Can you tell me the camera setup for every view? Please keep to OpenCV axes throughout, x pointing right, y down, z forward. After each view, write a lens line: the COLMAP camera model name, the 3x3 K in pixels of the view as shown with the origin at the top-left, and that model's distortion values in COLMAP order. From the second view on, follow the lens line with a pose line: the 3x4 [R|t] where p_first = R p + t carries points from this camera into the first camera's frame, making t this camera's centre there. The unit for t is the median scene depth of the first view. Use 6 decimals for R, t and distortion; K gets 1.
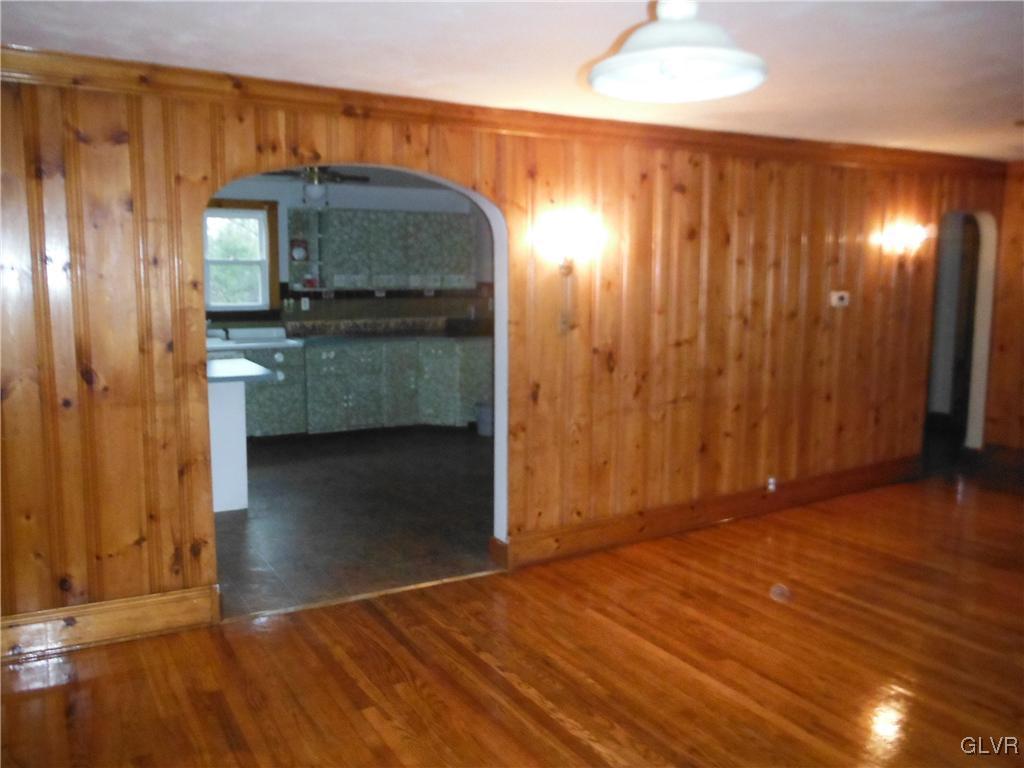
lens RADIAL K [[835.4, 0, 480.7], [0, 835.4, 376.8], [0, 0, 1]] dist [-0.003599, 0.007394]
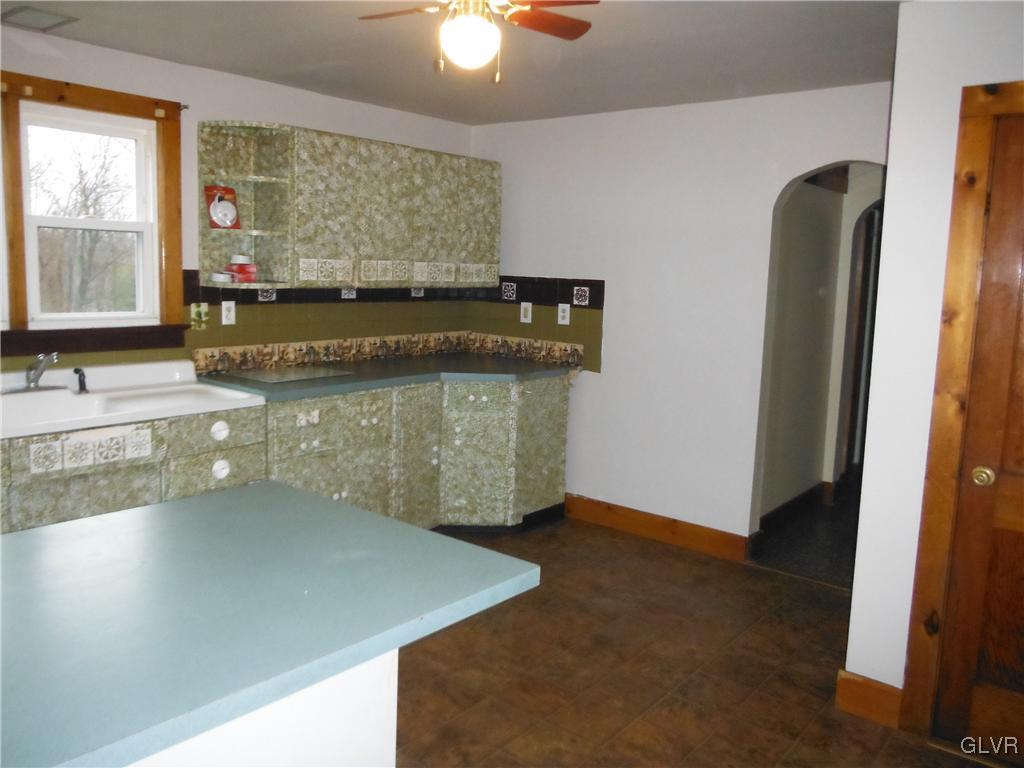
lens RADIAL K [[835.4, 0, 480.7], [0, 835.4, 376.8], [0, 0, 1]] dist [-0.003599, 0.007394]
pose [[0.935150, -0.024057, 0.353435, -0.250696], [0.019322, 0.999670, 0.016921, -0.054416], [-0.353725, -0.008994, 0.935306, 0.470411]]
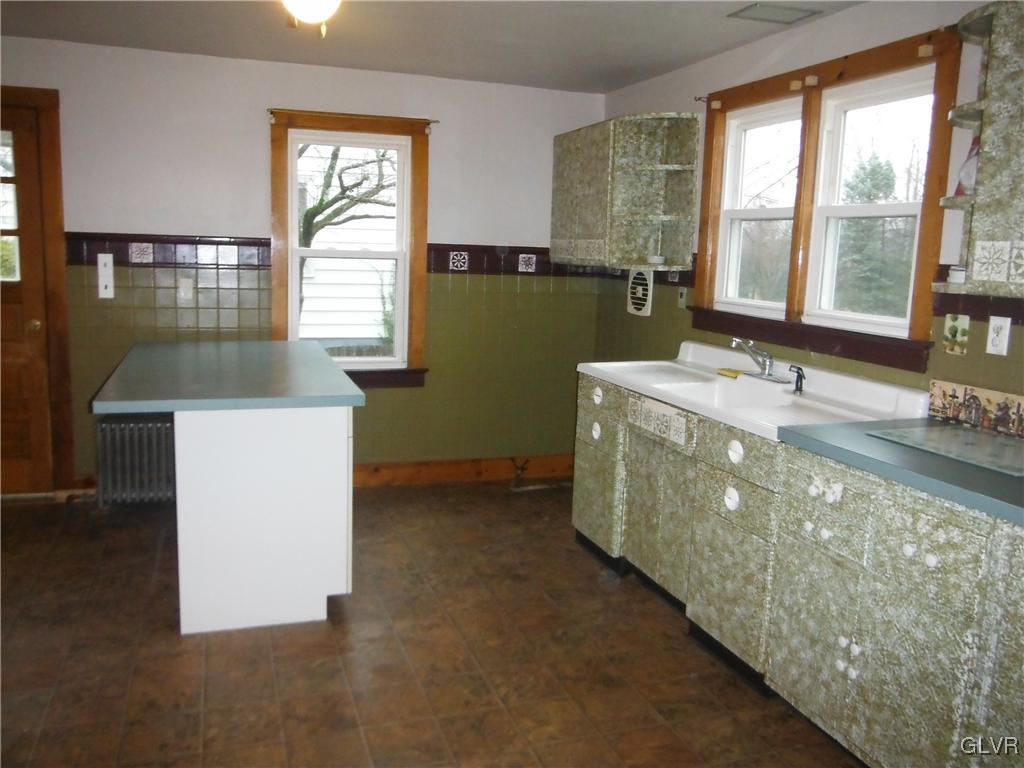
lens RADIAL K [[835.4, 0, 480.7], [0, 835.4, 376.8], [0, 0, 1]] dist [-0.003599, 0.007394]
pose [[-0.182076, 0.144901, -0.972549, 0.138106], [-0.158071, 0.971905, 0.174398, -0.097626], [0.970496, 0.185486, -0.154056, 0.871757]]
